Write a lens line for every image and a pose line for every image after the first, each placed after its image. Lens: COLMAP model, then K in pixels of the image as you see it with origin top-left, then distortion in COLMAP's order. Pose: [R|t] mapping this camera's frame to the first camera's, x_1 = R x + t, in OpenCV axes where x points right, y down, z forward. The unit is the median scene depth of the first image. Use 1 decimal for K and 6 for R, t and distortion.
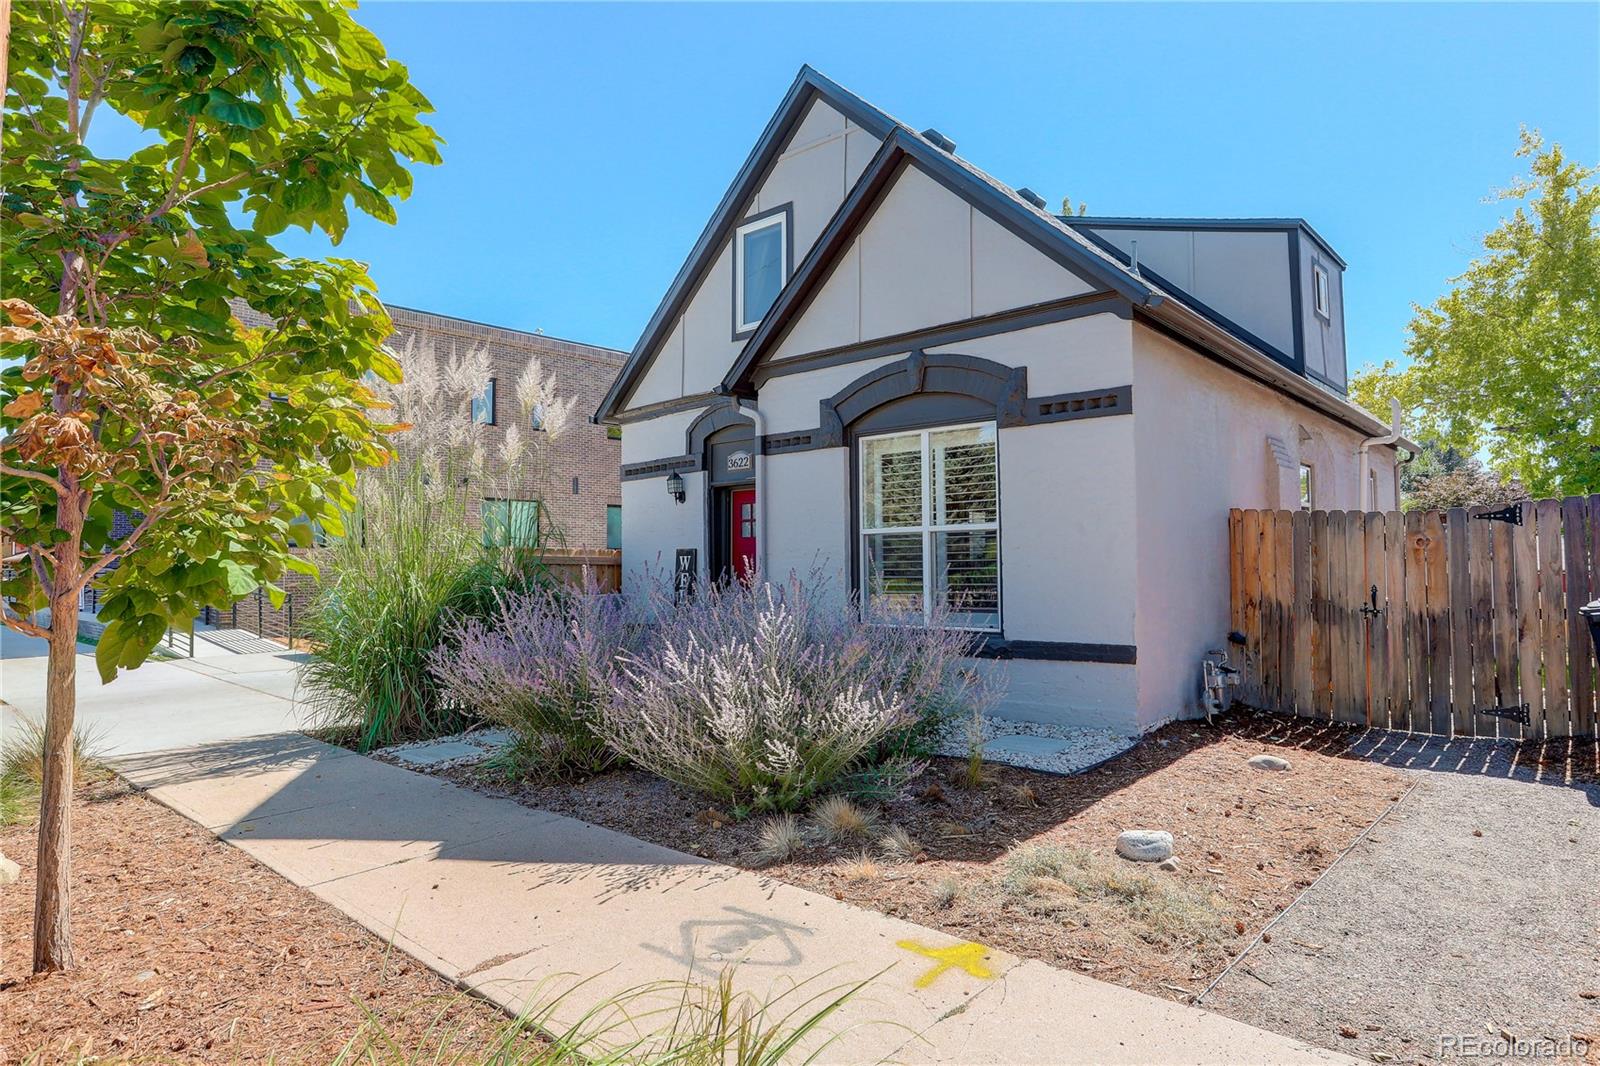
lens RADIAL K [[950.1, 0, 798.0], [0, 950.1, 530.4], [0, 0, 1]] dist [-0.026093, -0.000208]
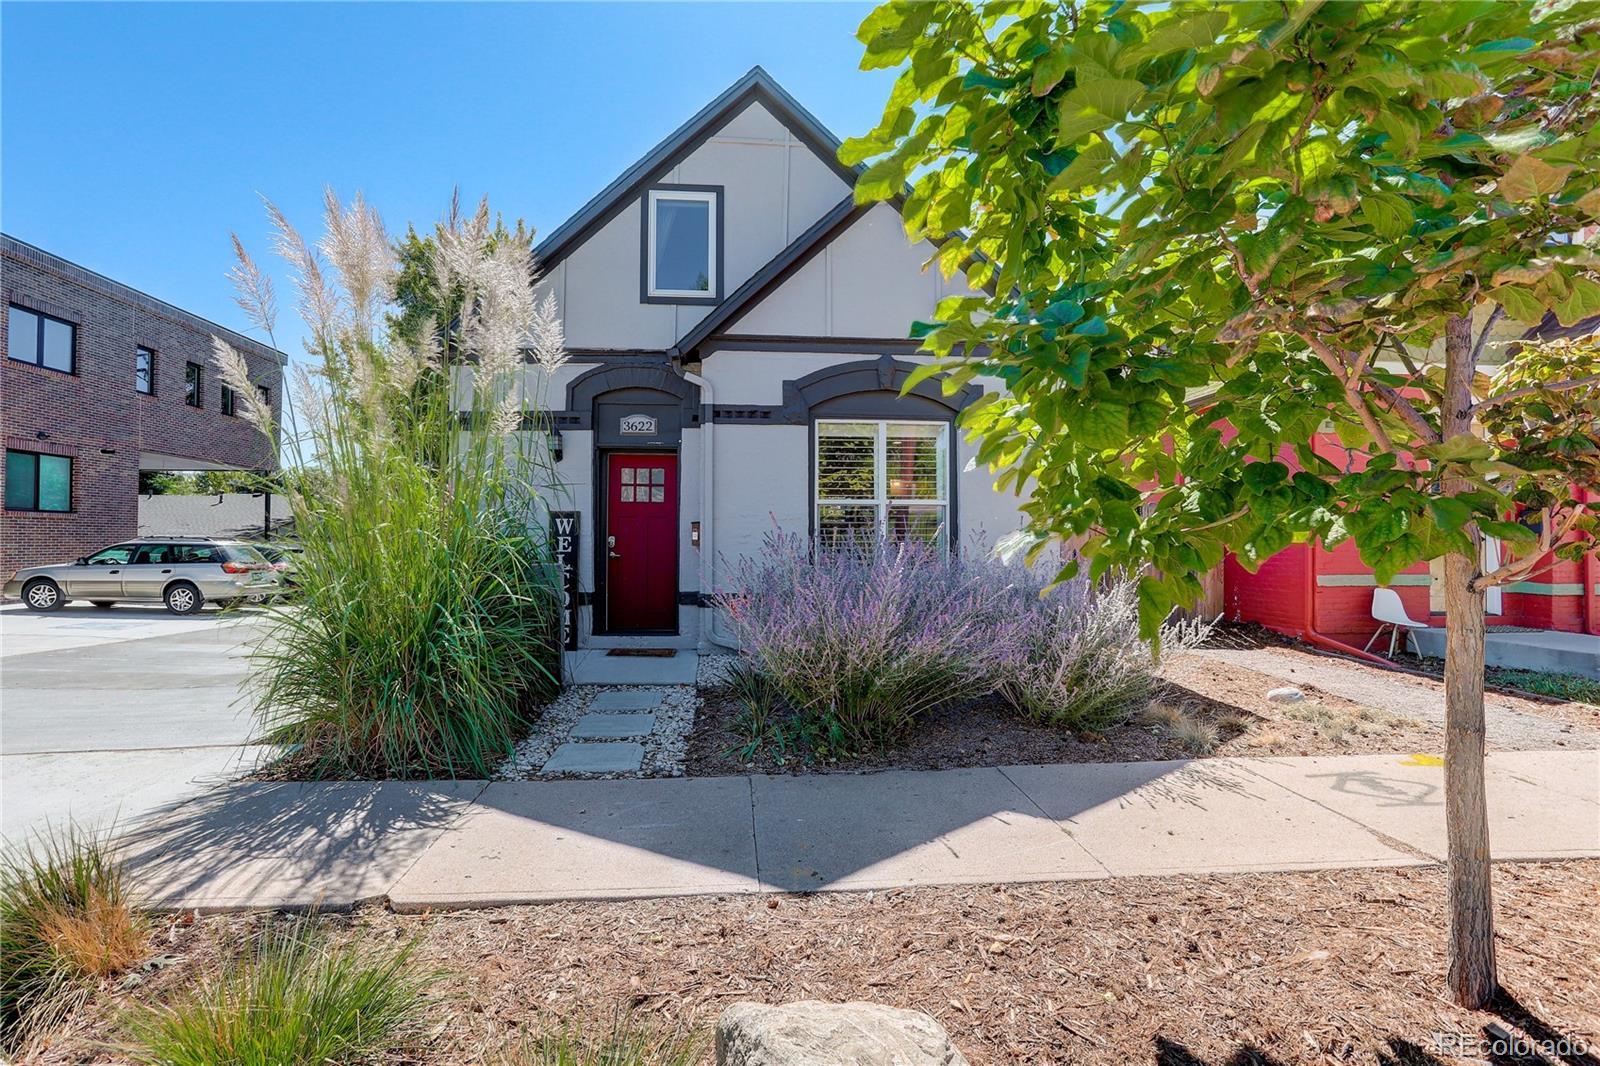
lens RADIAL K [[786.9, 0, 794.8], [0, 786.9, 536.3], [0, 0, 1]] dist [-0.046774, 0.001362]
pose [[0.675301, 0.010976, 0.737461, -0.561034], [-0.035900, 0.999193, 0.018001, 0.023368], [-0.736668, -0.038631, 0.675150, 0.324063]]
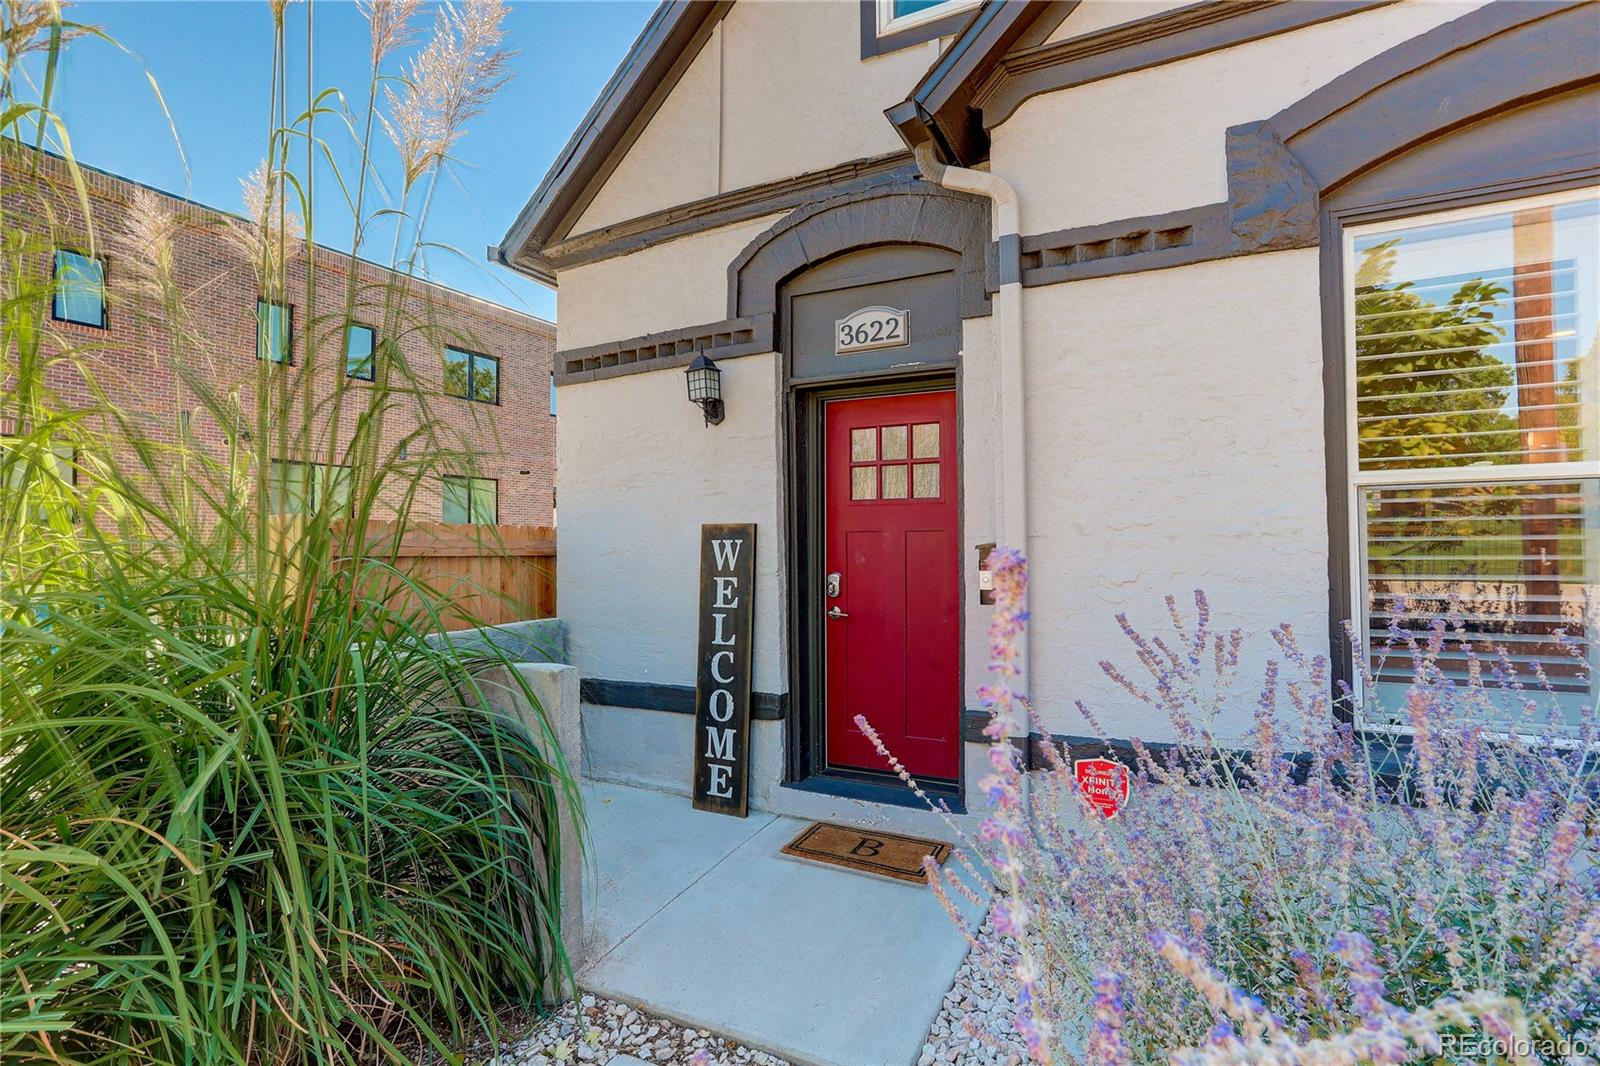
lens RADIAL K [[786.9, 0, 772.3], [0, 786.9, 530.1], [0, 0, 1]] dist [-0.046774, 0.001362]
pose [[0.969755, 0.000779, 0.244078, -0.199527], [-0.005982, 0.999770, 0.020576, 0.015089], [-0.244006, -0.021414, 0.969537, 0.656481]]
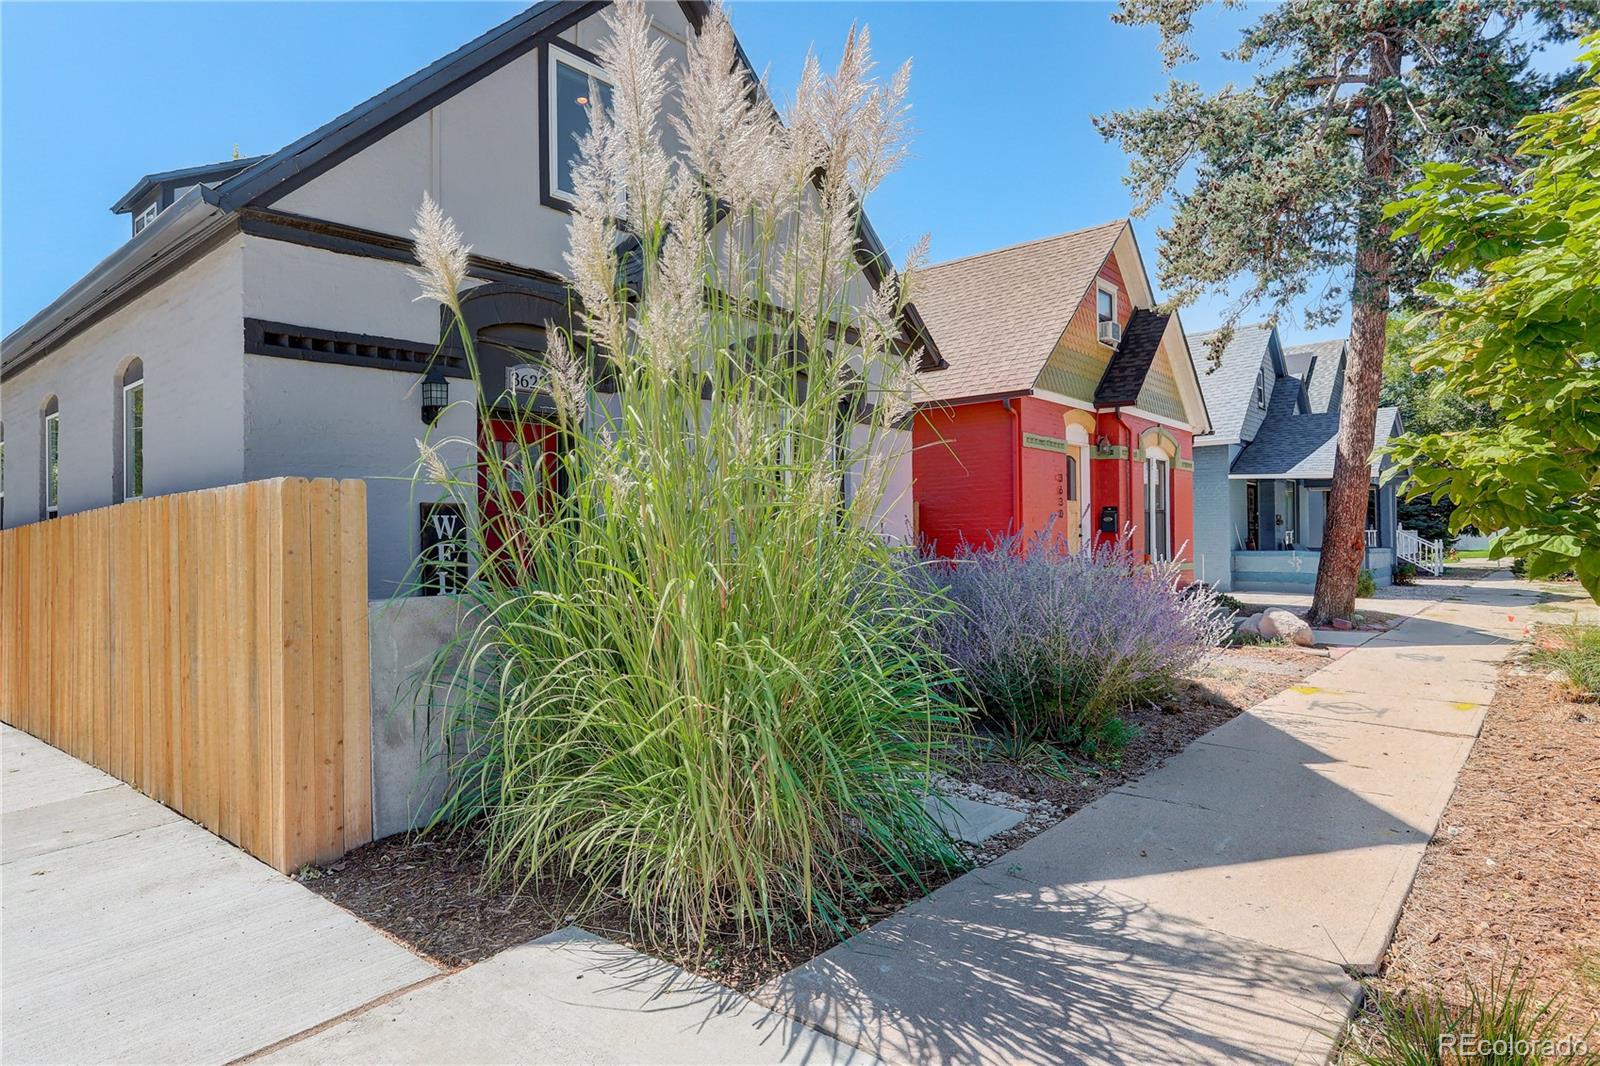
lens RADIAL K [[950.1, 0, 802.7], [0, 950.1, 527.7], [0, 0, 1]] dist [-0.026093, -0.000208]
pose [[-0.047727, -0.004457, 0.998850, -0.765685], [-0.037370, 0.999298, 0.002673, 0.025976], [-0.998161, -0.037200, -0.047860, 0.838218]]
